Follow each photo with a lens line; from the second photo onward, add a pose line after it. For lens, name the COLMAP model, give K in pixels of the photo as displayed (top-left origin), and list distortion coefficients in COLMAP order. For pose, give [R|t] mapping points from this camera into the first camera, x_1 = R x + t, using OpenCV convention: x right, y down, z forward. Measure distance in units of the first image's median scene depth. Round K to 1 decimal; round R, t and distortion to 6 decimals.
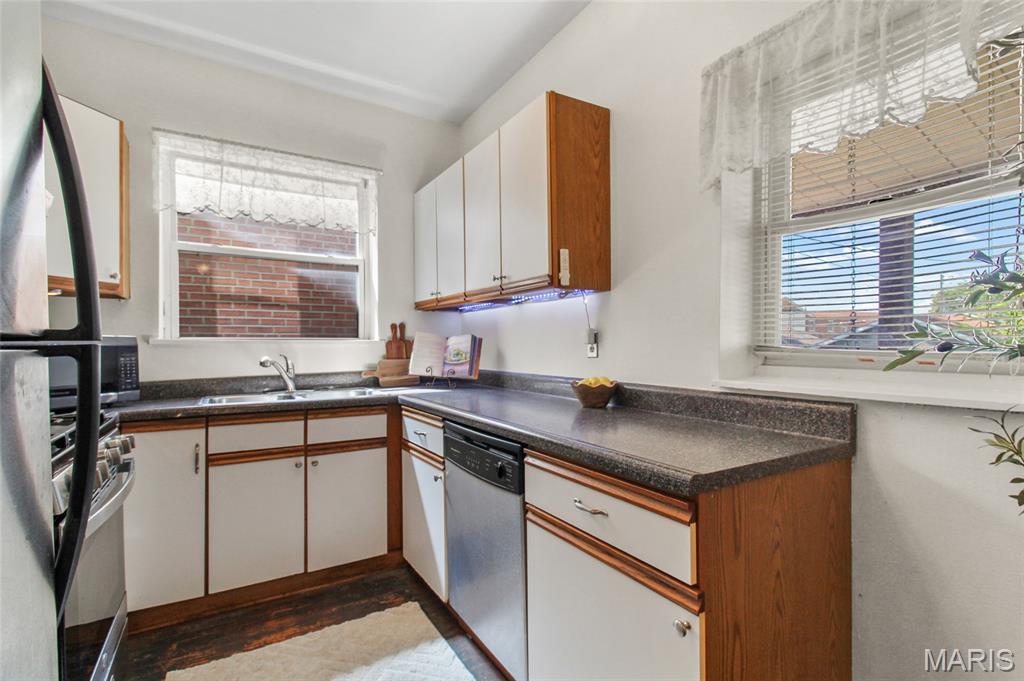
lens RADIAL K [[477.0, 0, 515.9], [0, 477.0, 340.3], [0, 0, 1]] dist [0.021432, -0.002787]
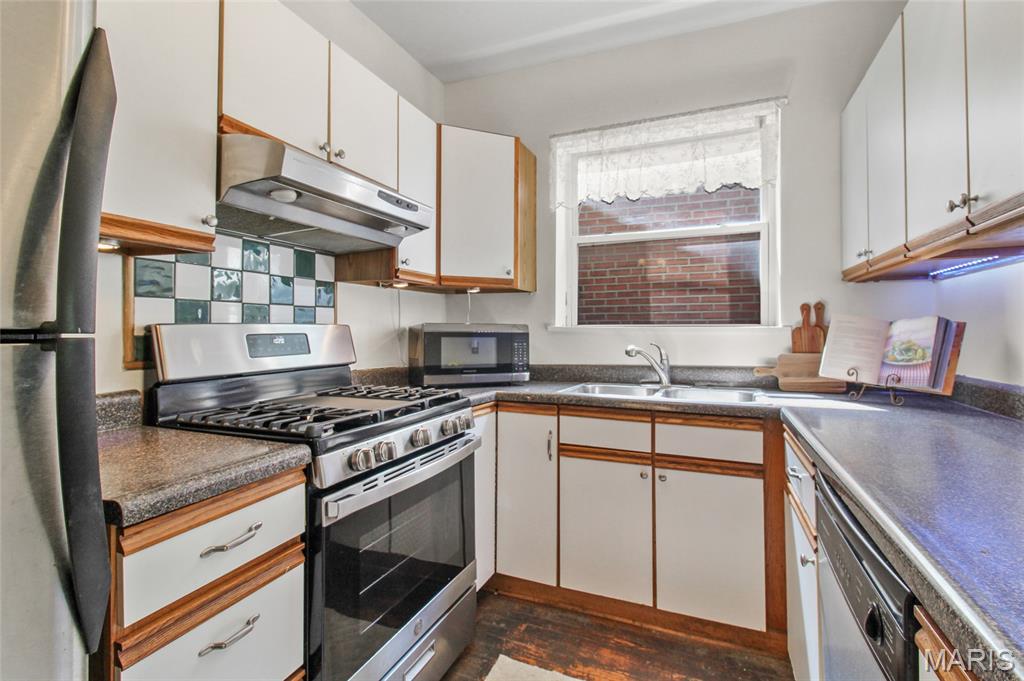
lens RADIAL K [[477.0, 0, 520.4], [0, 477.0, 323.5], [0, 0, 1]] dist [0.021432, -0.002787]
pose [[0.601507, -0.008344, -0.798824, 0.078608], [0.004420, 0.999965, -0.007117, -0.001934], [0.798855, 0.000750, 0.601523, 0.274777]]
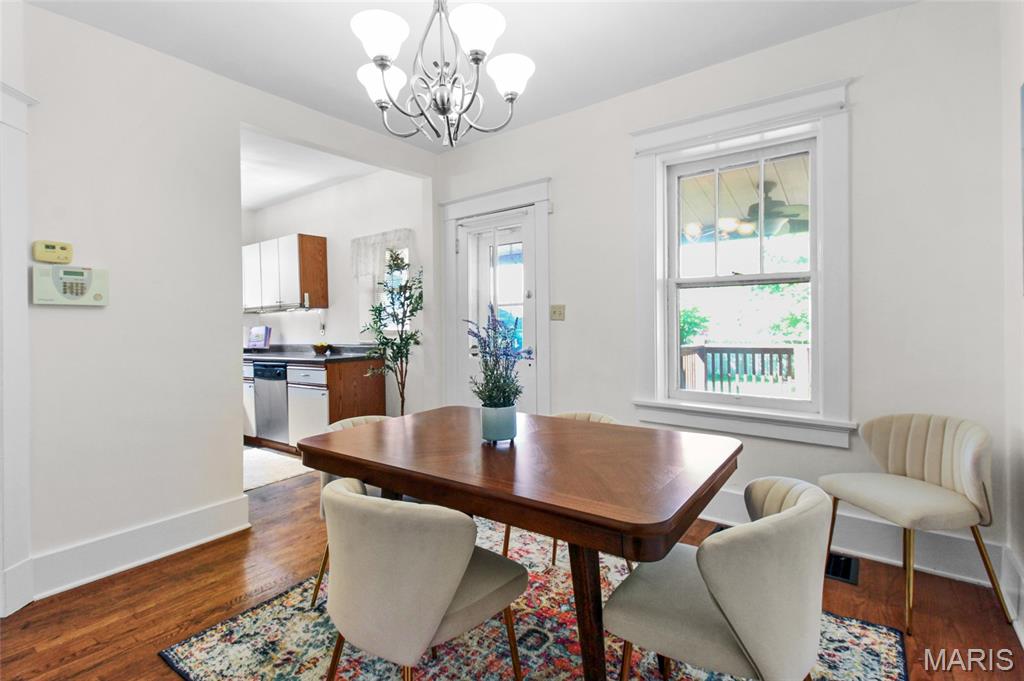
lens RADIAL K [[477.0, 0, 514.2], [0, 477.0, 320.1], [0, 0, 1]] dist [0.021432, -0.002787]
pose [[0.922412, -0.013919, 0.385957, 0.104970], [0.018200, 0.999807, -0.007440, -0.003745], [-0.385779, 0.013887, 0.922487, -1.399283]]
